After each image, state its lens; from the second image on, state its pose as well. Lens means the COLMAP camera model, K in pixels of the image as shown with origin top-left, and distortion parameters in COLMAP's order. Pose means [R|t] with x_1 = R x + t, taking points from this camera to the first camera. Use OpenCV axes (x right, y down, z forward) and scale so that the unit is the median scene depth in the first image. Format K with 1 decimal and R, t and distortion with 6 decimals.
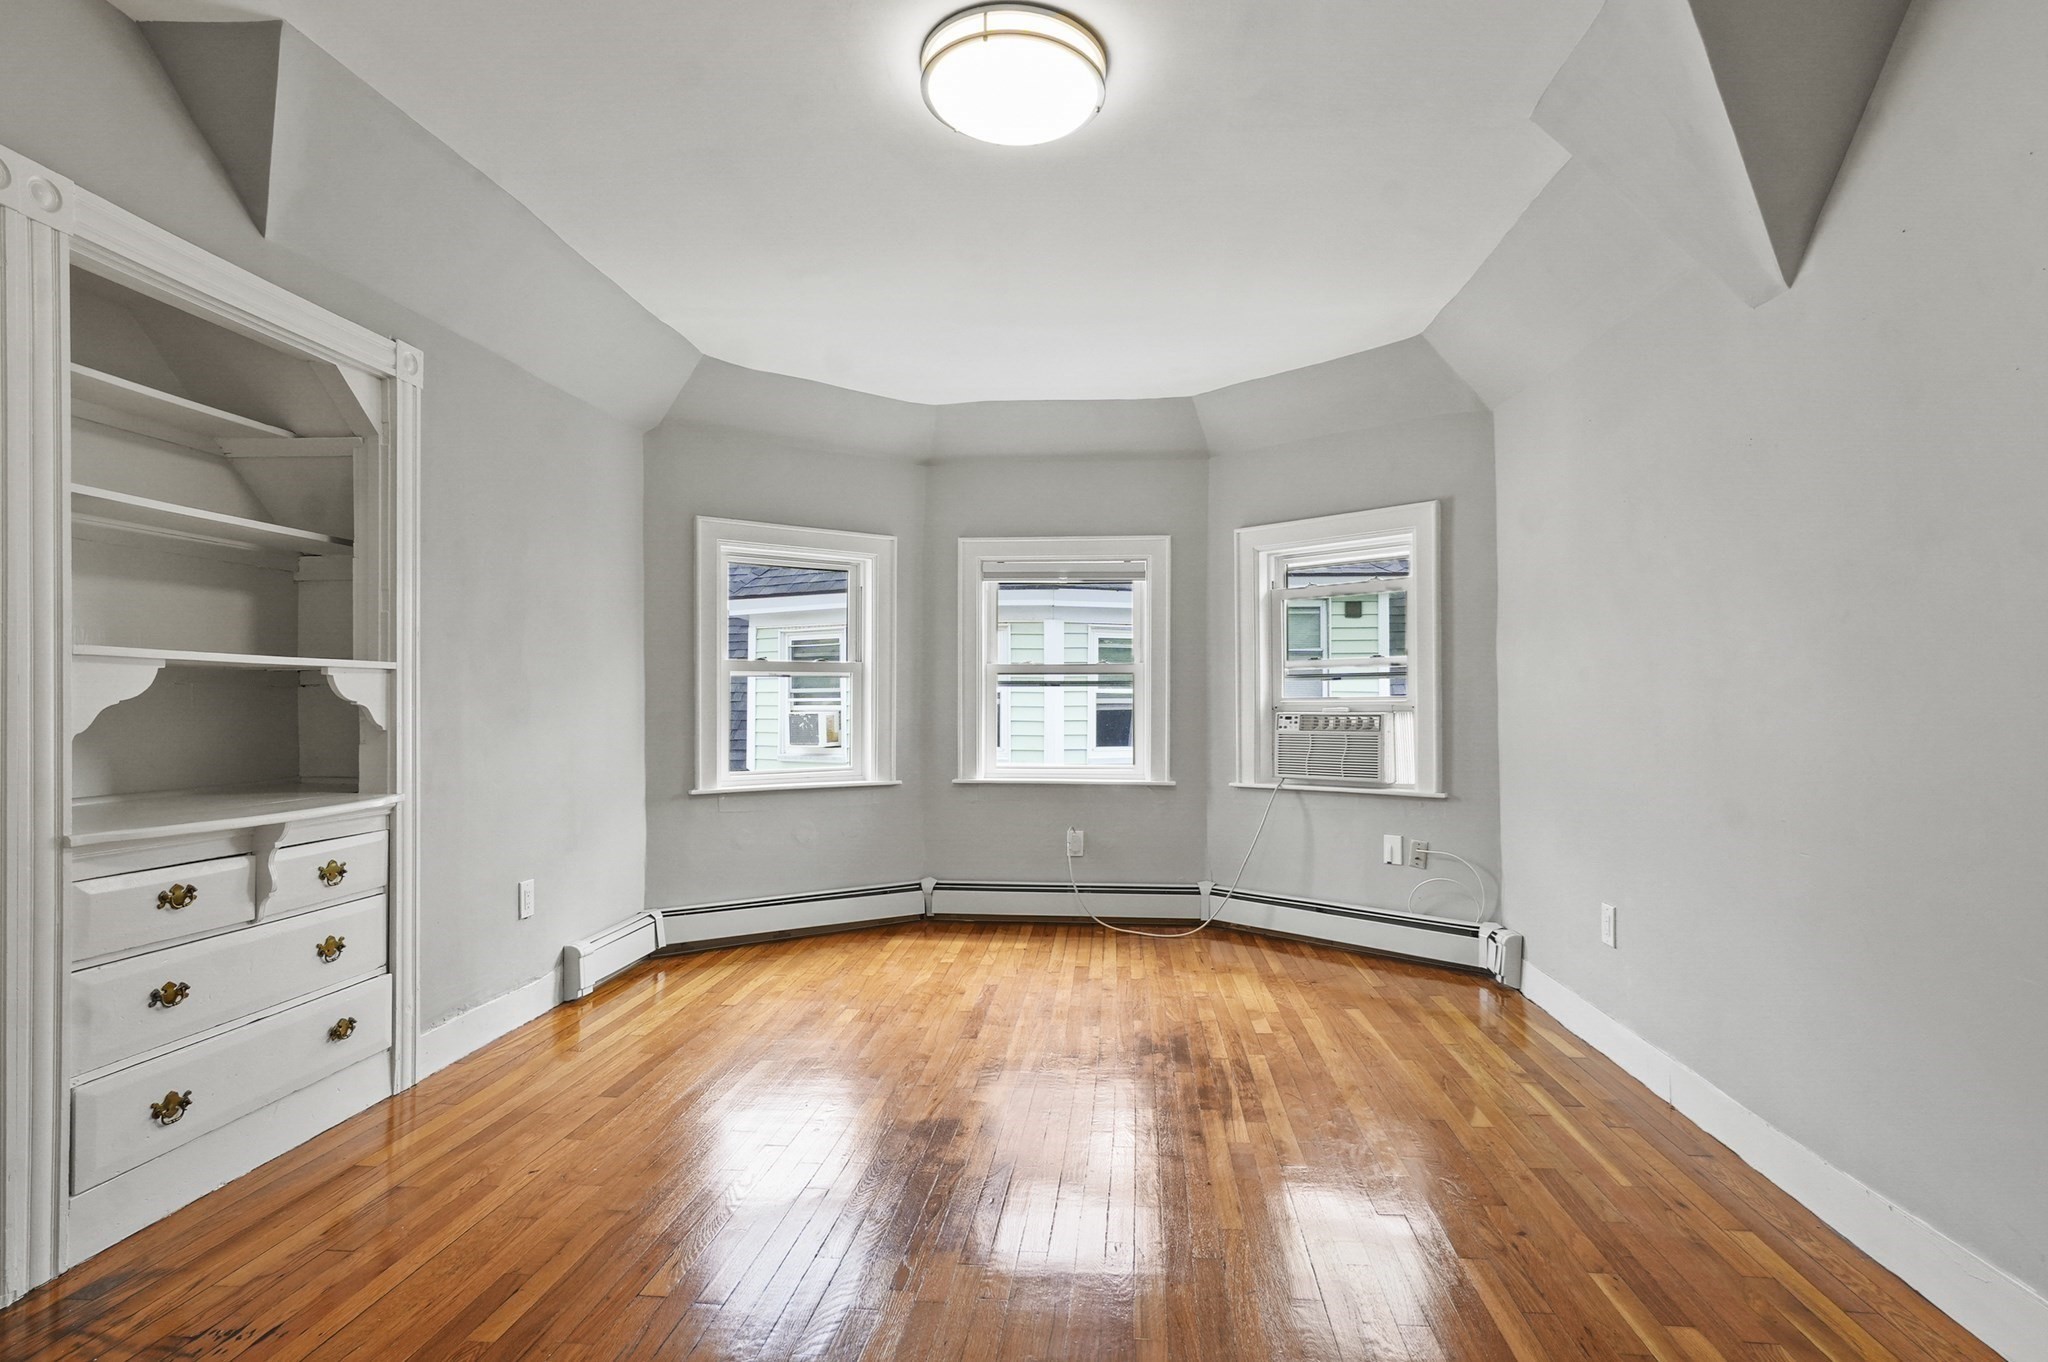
lens RADIAL K [[1046.3, 0, 1030.2], [0, 1046.3, 686.1], [0, 0, 1]] dist [-0.002077, 0.012385]
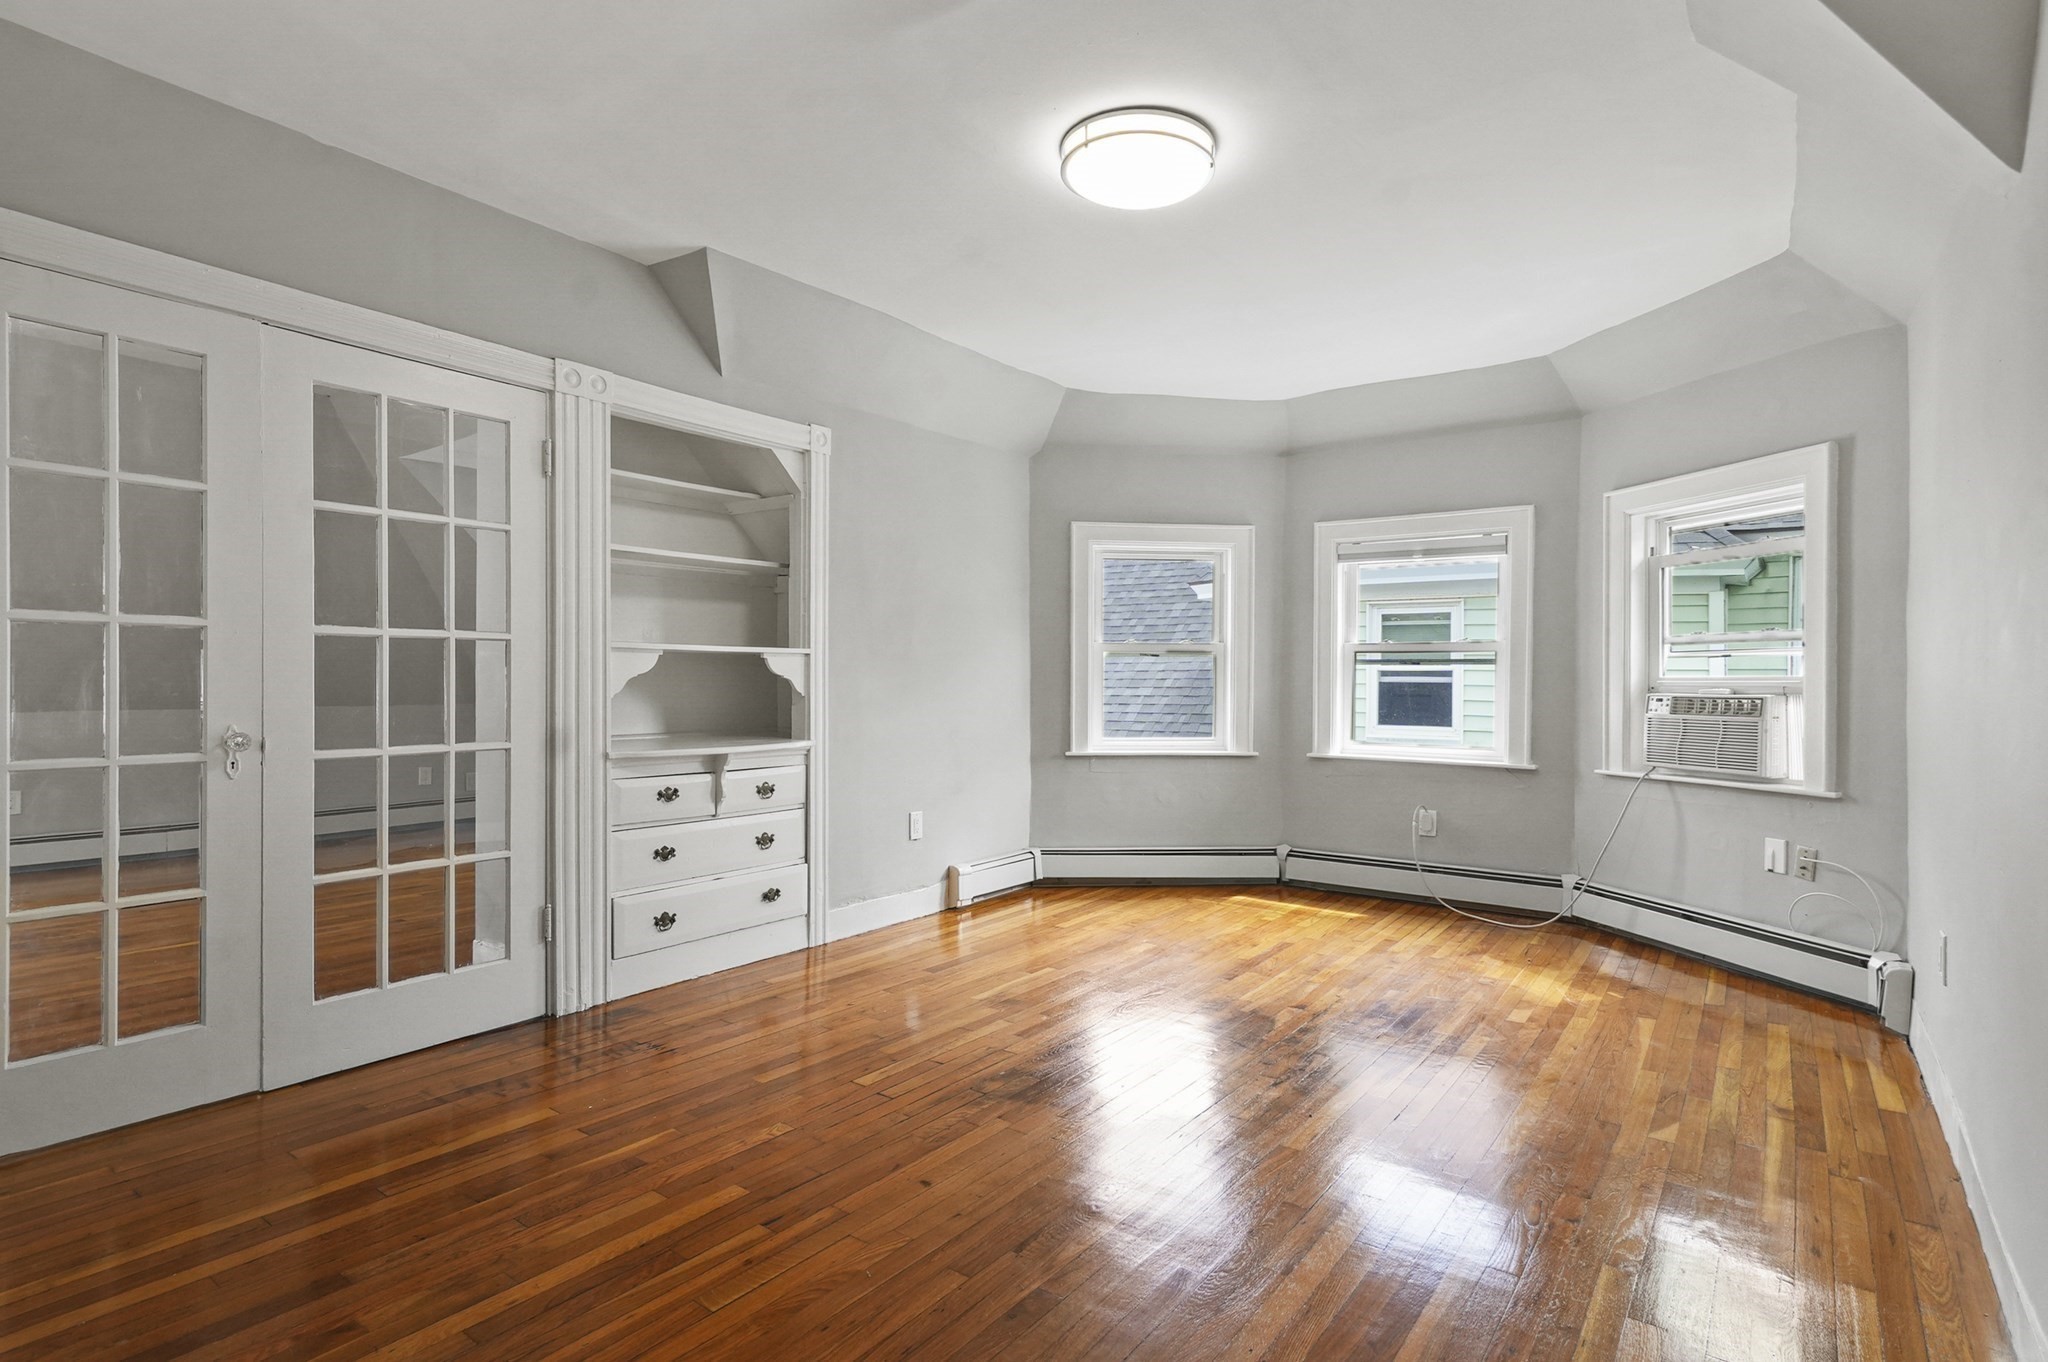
lens RADIAL K [[1000.6, 0, 967.9], [0, 1000.6, 675.2], [0, 0, 1]] dist [-0.003403, 0.011795]
pose [[0.852863, 0.004520, -0.522116, 0.227800], [0.001230, 0.999942, 0.010665, -0.000612], [0.522134, -0.009738, 0.852808, -0.046804]]
